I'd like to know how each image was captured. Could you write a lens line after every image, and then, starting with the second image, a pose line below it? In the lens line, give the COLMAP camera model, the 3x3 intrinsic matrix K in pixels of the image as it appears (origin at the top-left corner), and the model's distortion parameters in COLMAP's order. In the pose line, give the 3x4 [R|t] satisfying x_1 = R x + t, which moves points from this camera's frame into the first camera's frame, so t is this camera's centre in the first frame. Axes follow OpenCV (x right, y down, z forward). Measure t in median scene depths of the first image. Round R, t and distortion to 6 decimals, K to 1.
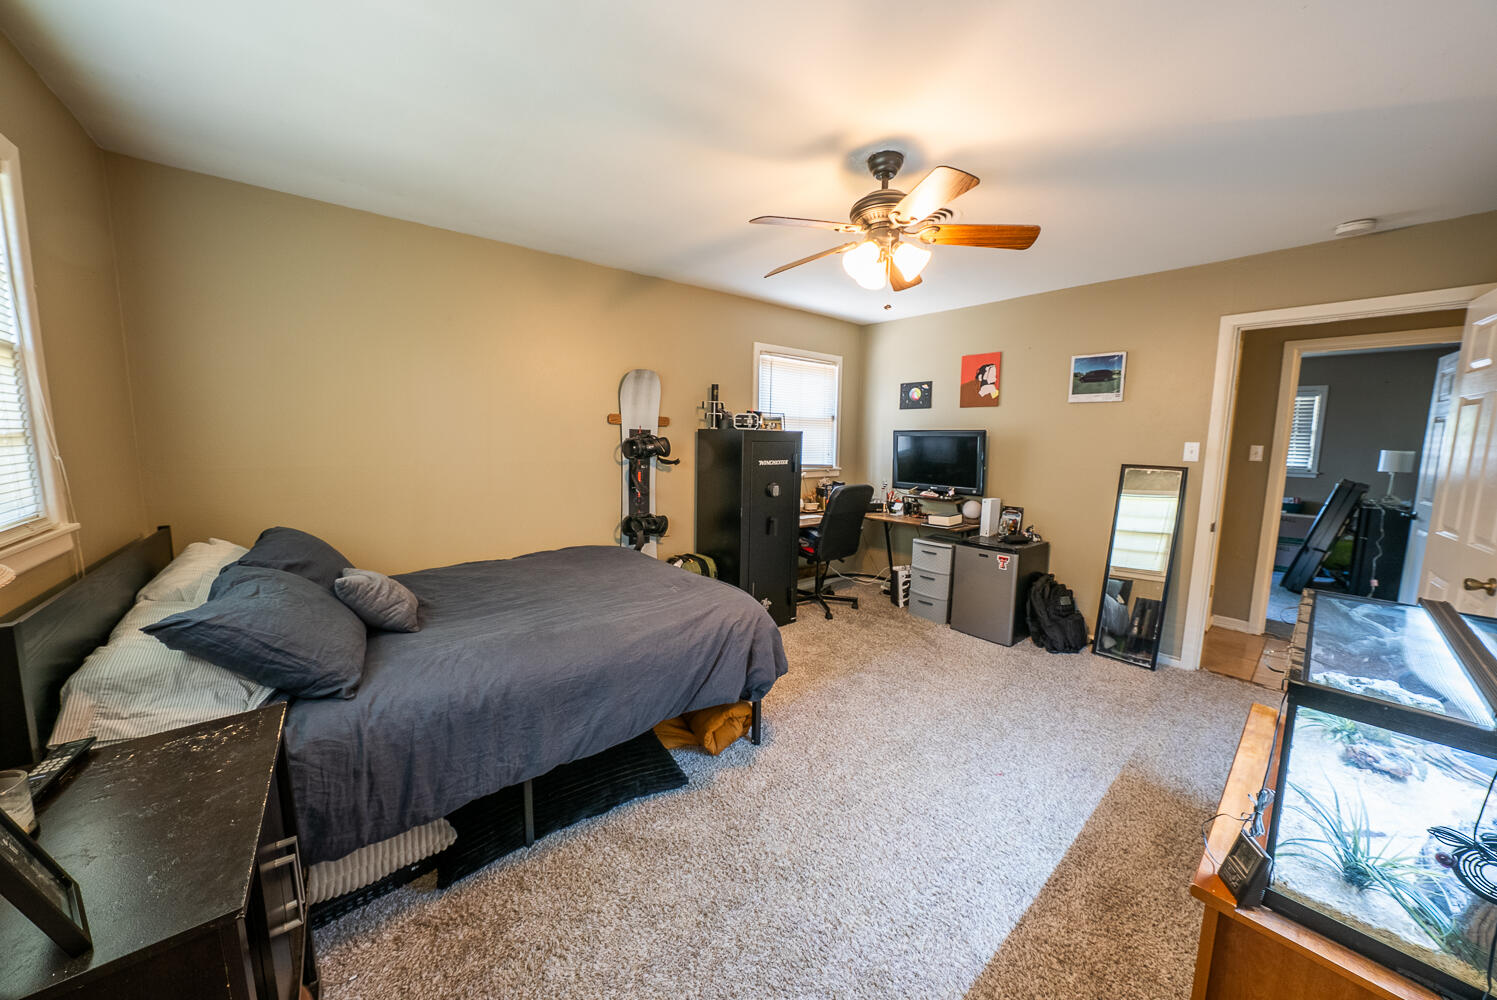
lens RADIAL K [[512.6, 0, 750.3], [0, 512.6, 502.8], [0, 0, 1]] dist [-0.016942, 0.000049]
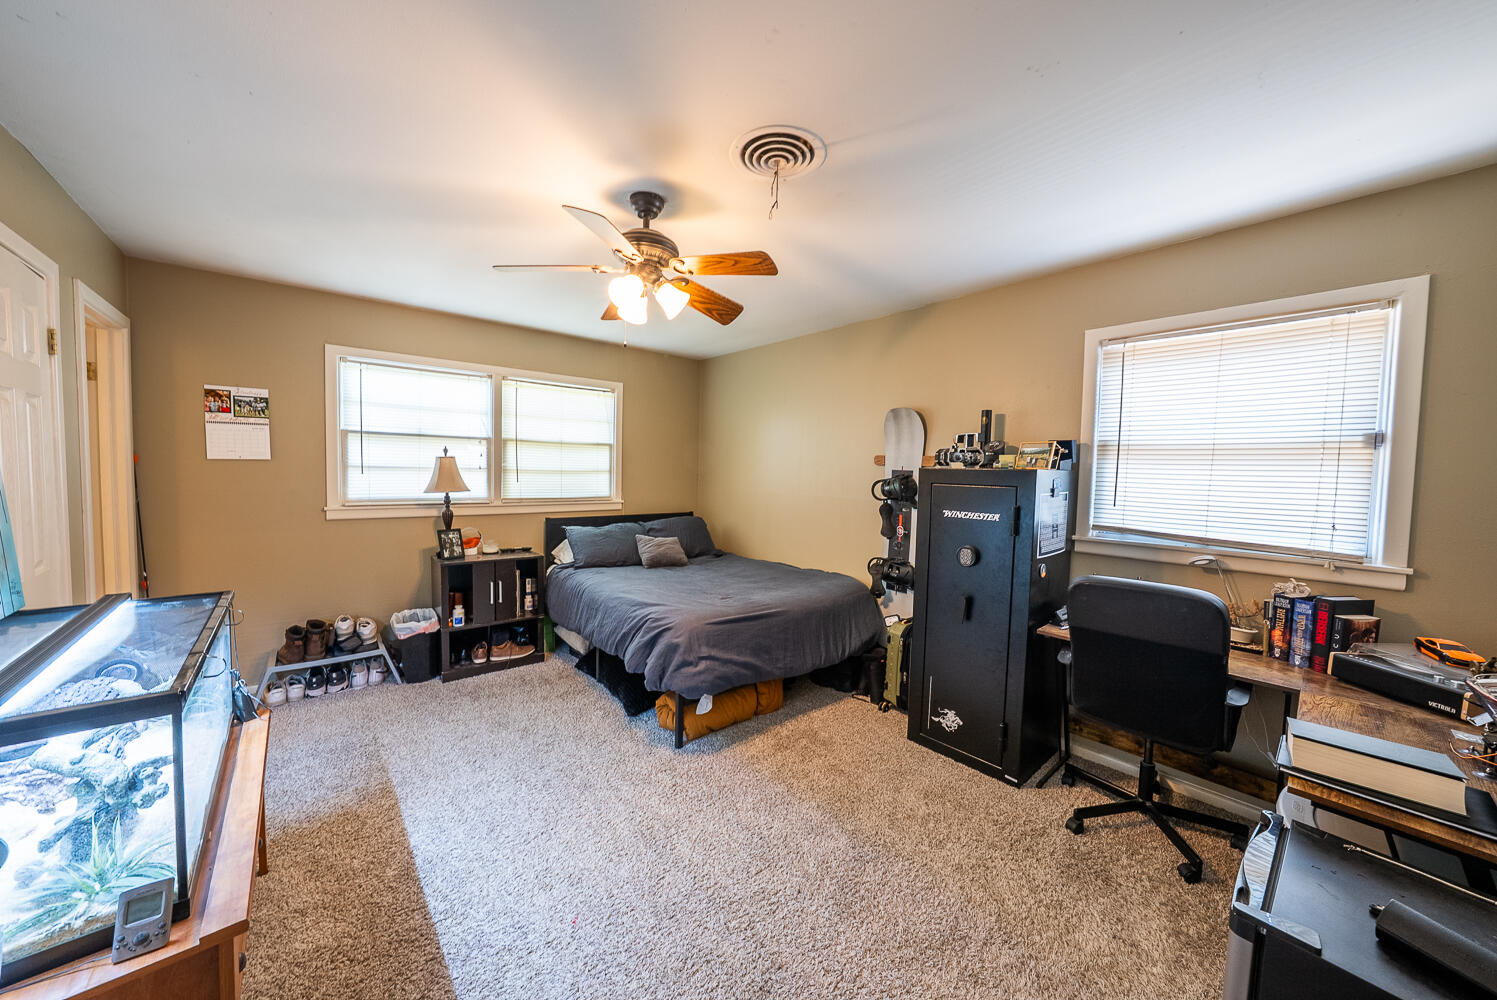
lens RADIAL K [[538.5, 0, 749.0], [0, 538.5, 494.9], [0, 0, 1]] dist [-0.002040, -0.000102]
pose [[0.002487, 0.030221, -0.999540, 0.783080], [-0.150624, 0.988151, 0.029502, -0.085101], [0.988588, 0.150481, 0.007009, 0.719306]]
